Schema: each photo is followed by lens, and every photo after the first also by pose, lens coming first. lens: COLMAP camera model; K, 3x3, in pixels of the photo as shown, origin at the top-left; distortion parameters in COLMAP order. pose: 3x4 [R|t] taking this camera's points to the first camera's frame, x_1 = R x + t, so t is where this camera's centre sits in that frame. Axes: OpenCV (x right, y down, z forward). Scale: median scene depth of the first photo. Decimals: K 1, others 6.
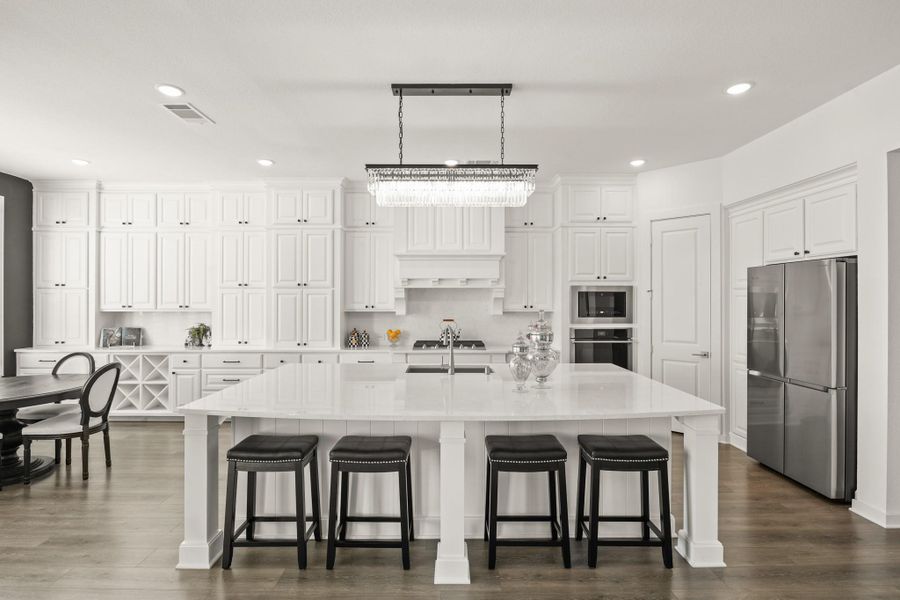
lens RADIAL K [[427.2, 0, 469.2], [0, 427.2, 300.9], [0, 0, 1]] dist [-0.002150, -0.000637]
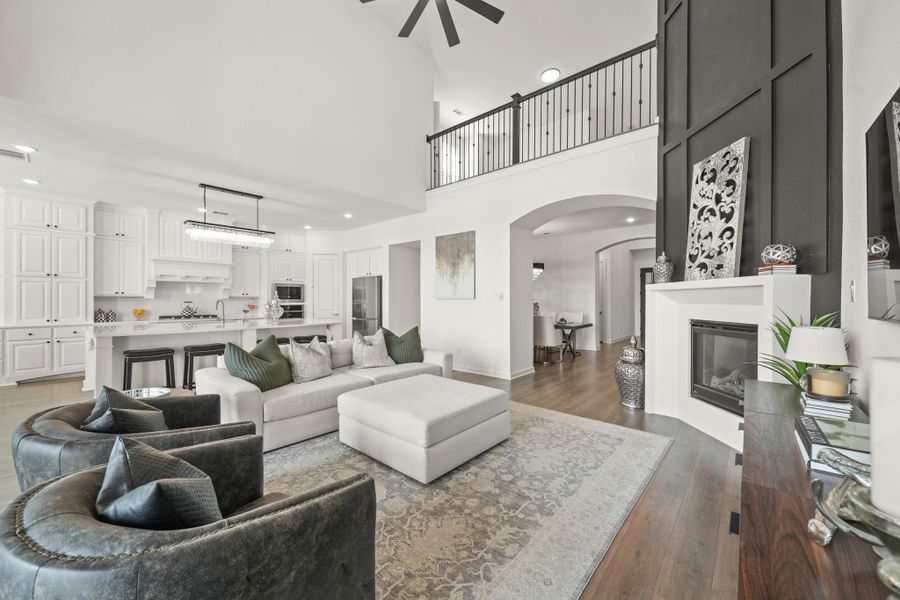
lens RADIAL K [[339.8, 0, 453.8], [0, 339.8, 300.5], [0, 0, 1]] dist [0.000463, -0.000076]
pose [[0.662844, -0.002534, 0.748753, -0.360495], [0.002876, 0.999996, 0.000838, 0.043514], [-0.748752, 0.001598, 0.662848, -0.618198]]
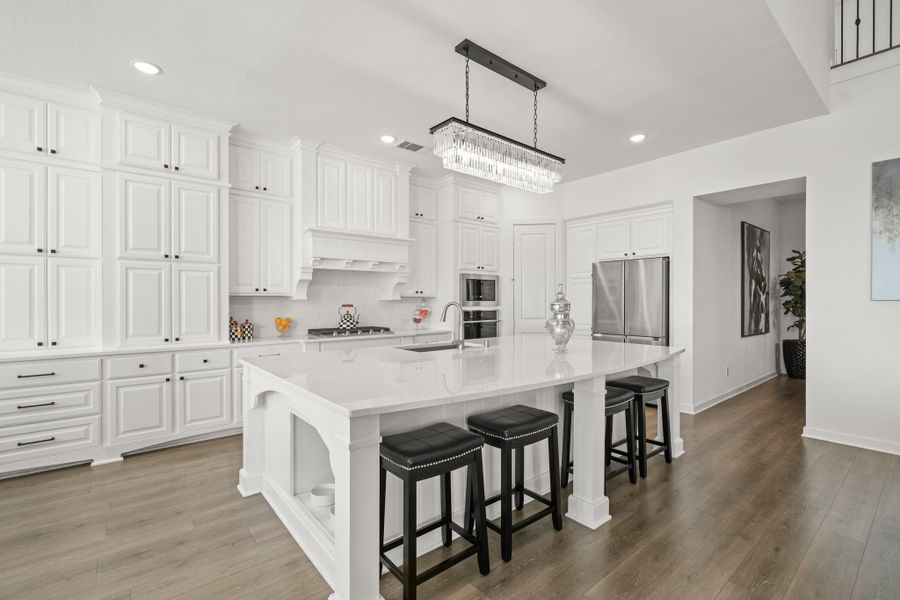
lens RADIAL K [[387.3, 0, 431.2], [0, 387.3, 302.8], [0, 0, 1]] dist [-0.000586, -0.000198]
pose [[0.793236, -0.004392, 0.608899, -0.447753], [0.003172, 0.999990, 0.003081, 0.039206], [-0.608907, -0.000513, 0.793242, 0.221485]]
